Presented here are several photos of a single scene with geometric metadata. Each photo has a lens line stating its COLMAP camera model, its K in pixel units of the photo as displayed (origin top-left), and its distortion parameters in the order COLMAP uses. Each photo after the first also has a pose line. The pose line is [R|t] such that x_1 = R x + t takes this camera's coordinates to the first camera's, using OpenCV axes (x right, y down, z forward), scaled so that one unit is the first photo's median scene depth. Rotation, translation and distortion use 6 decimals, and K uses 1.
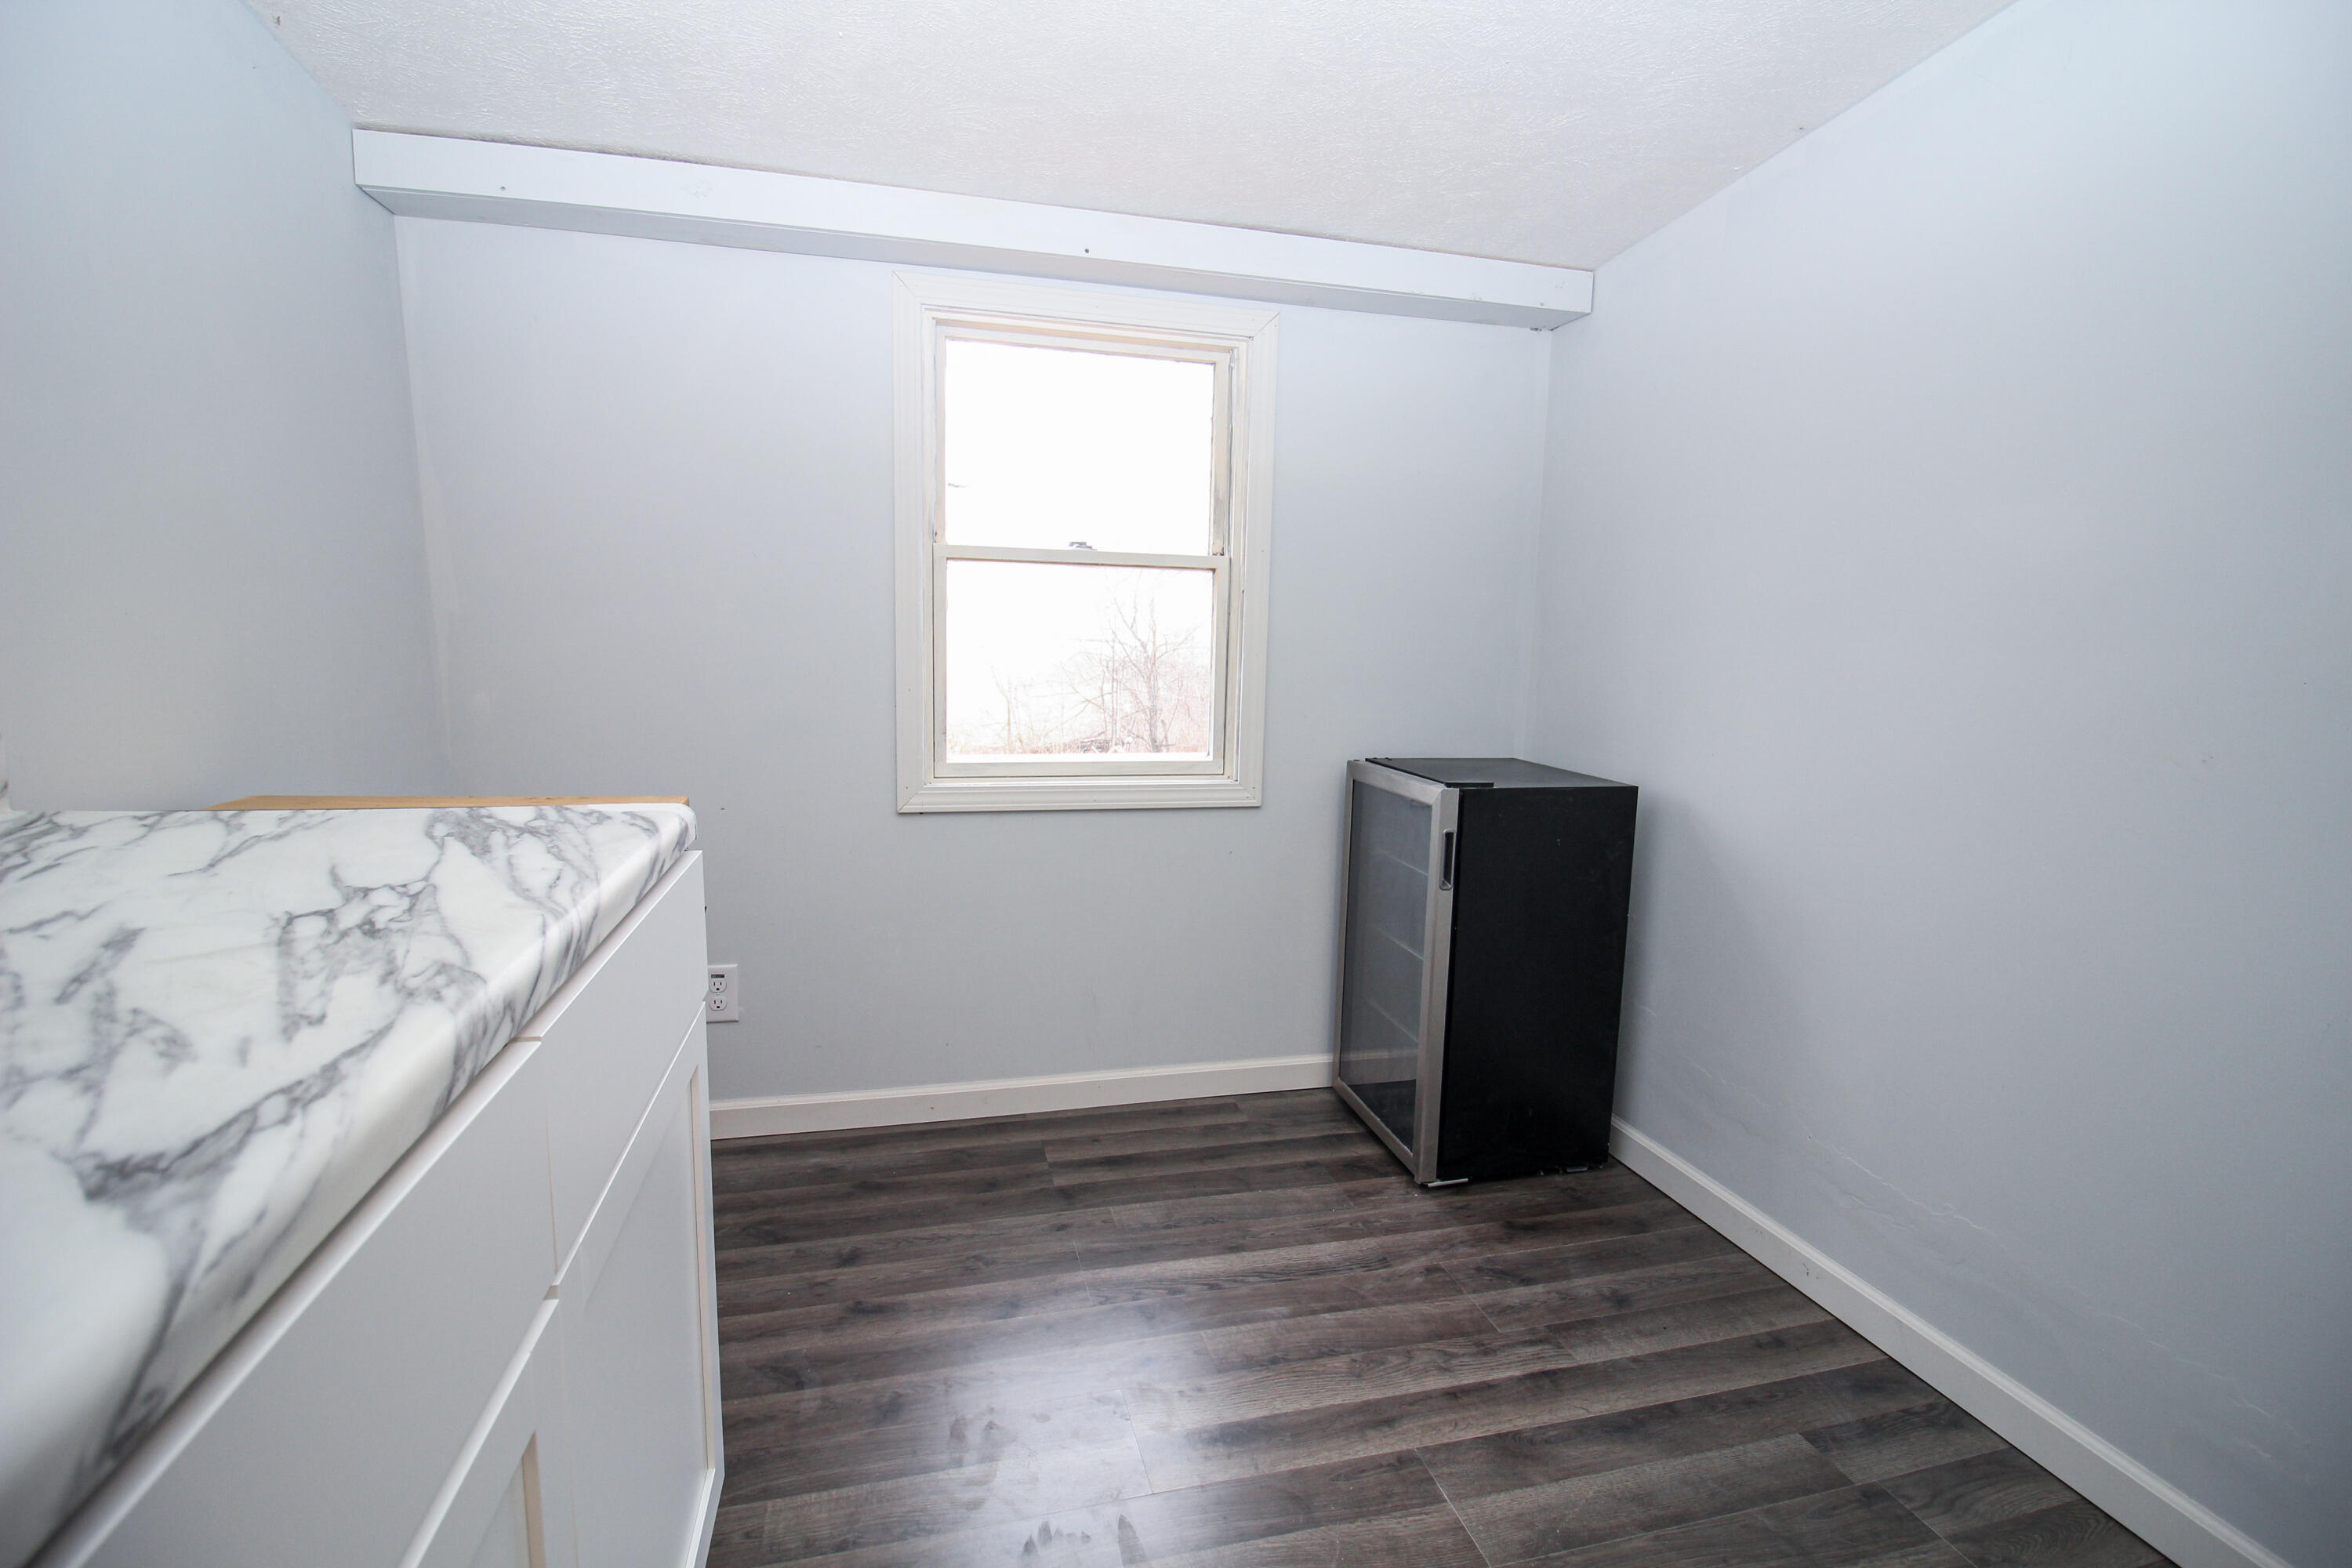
lens RADIAL K [[1092.2, 0, 1165.4], [0, 1092.2, 772.4], [0, 0, 1]] dist [-0.003641, -0.009799]
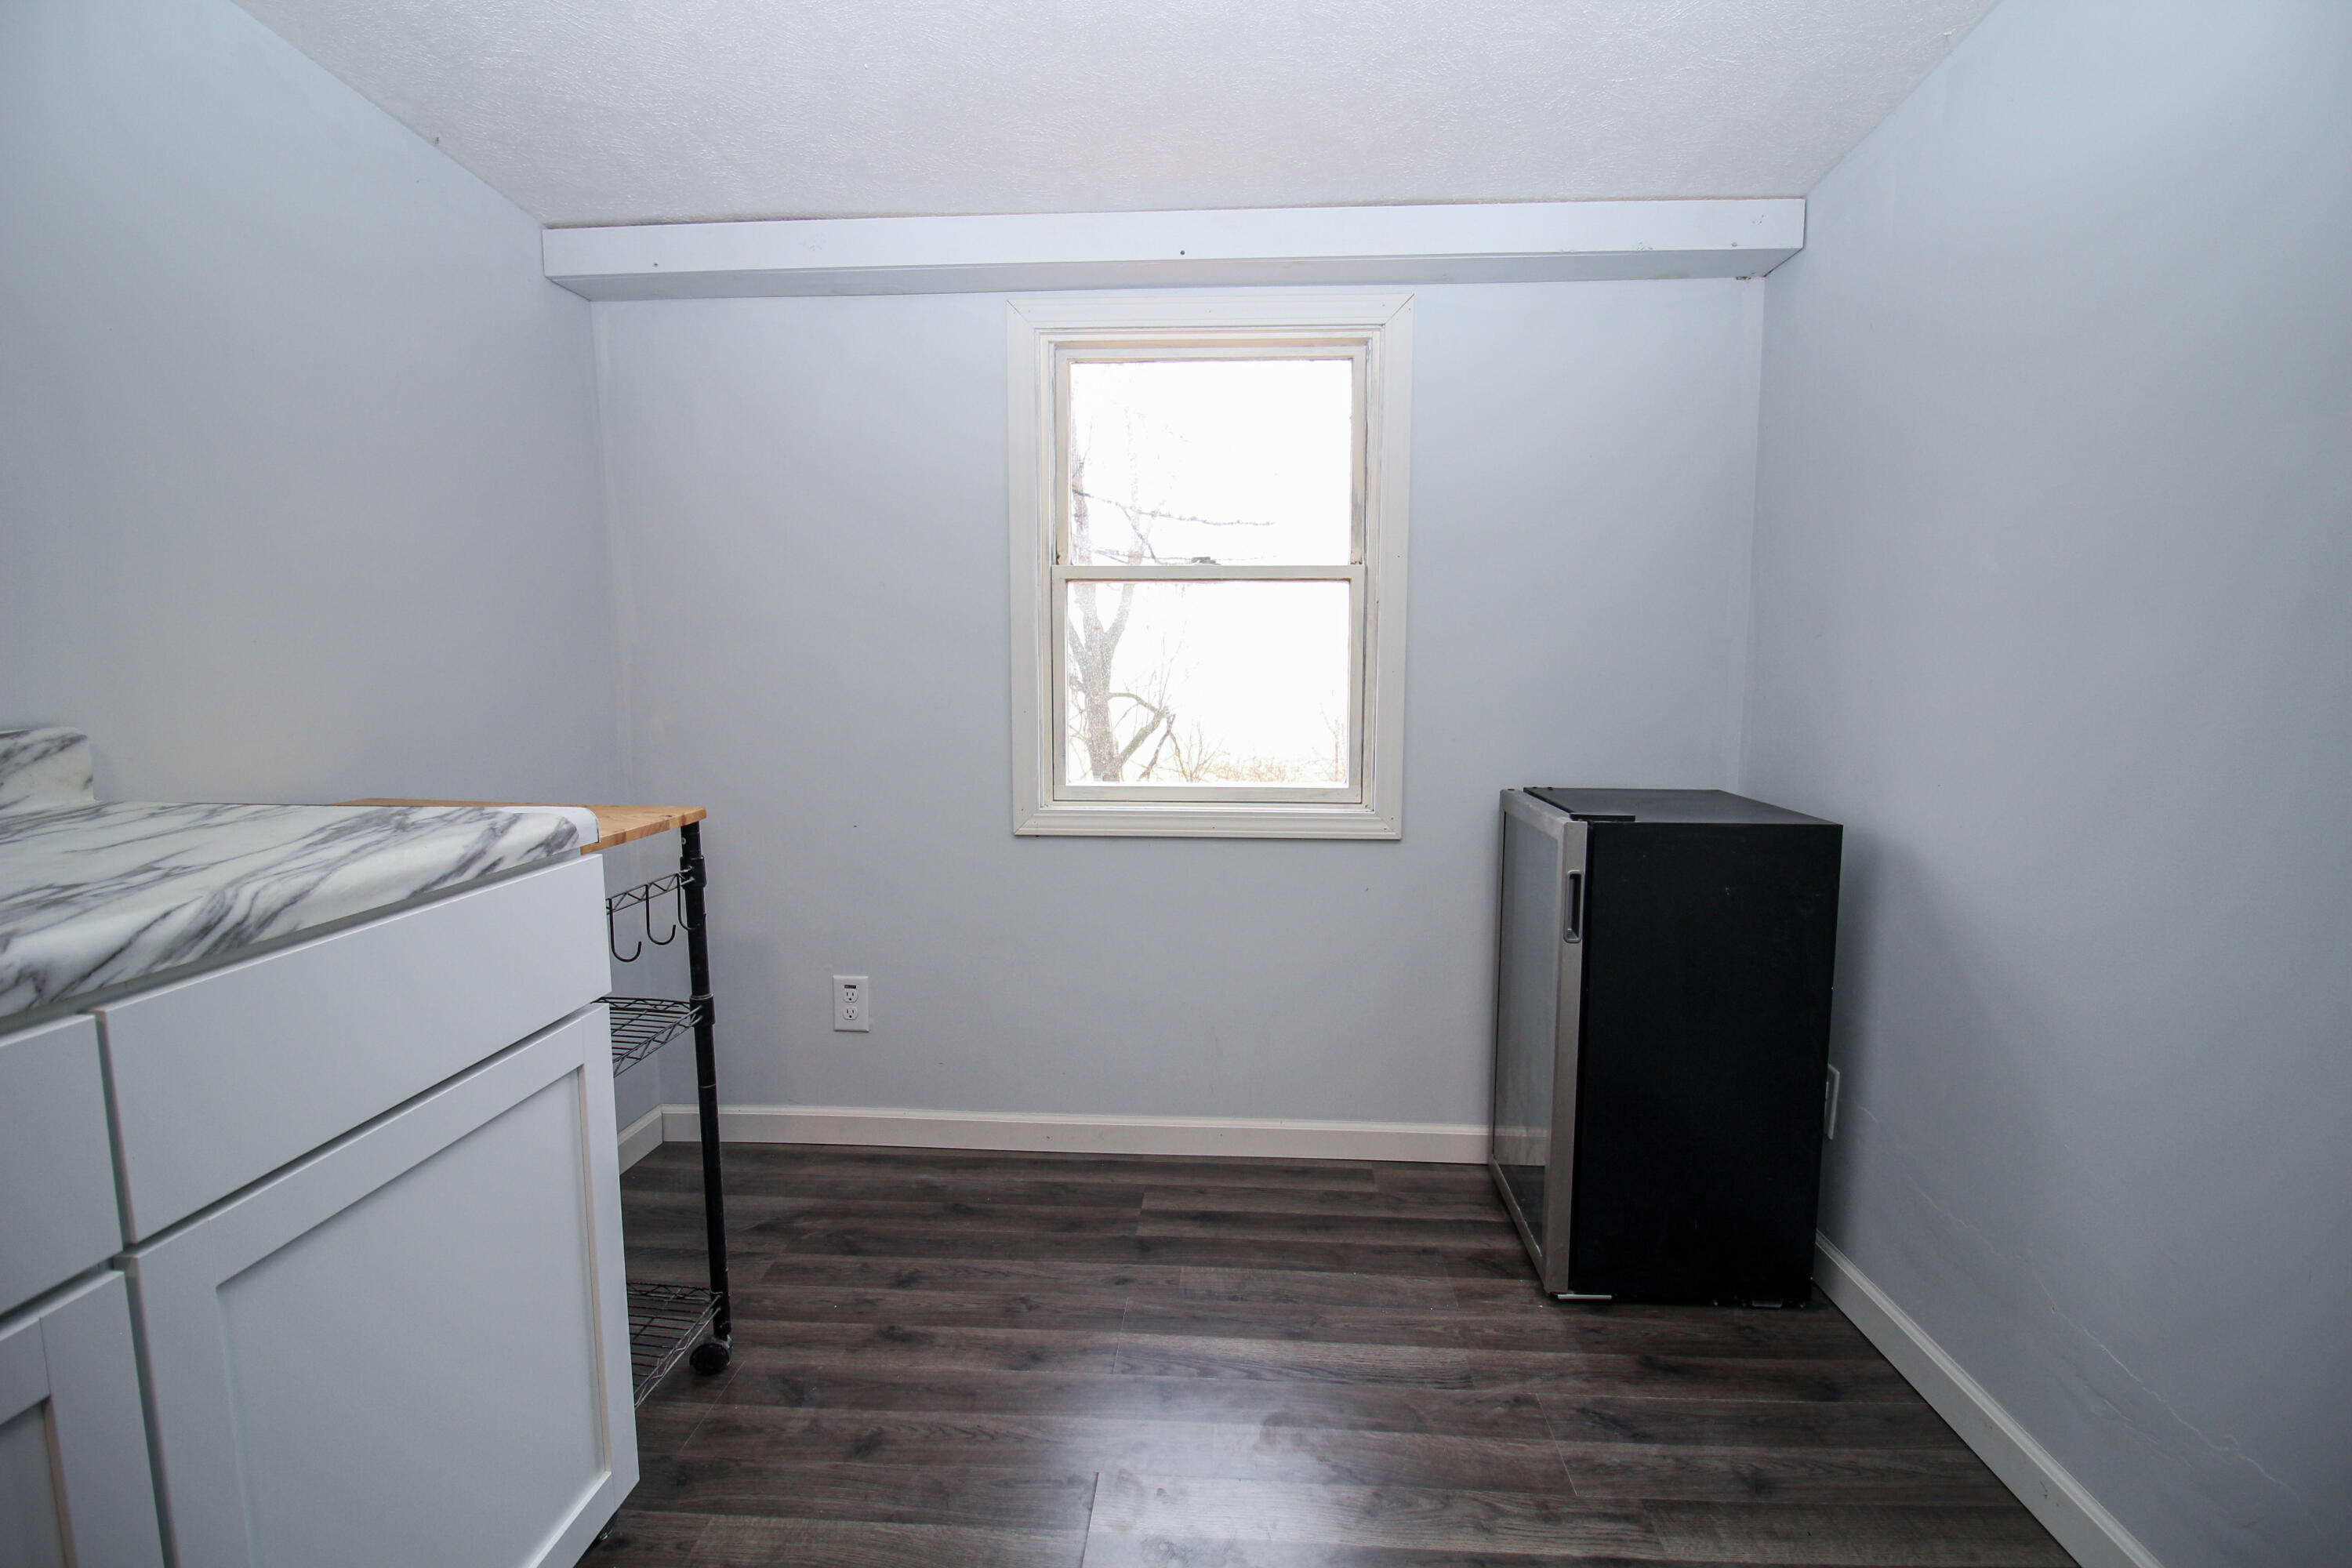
lens RADIAL K [[1092.2, 0, 1135.8], [0, 1092.2, 767.5], [0, 0, 1]] dist [-0.003641, -0.009799]
pose [[0.951099, 0.007856, -0.308786, 0.187079], [-0.019426, 0.999219, -0.034412, 0.008459], [0.308275, 0.038728, 0.950509, 0.091229]]
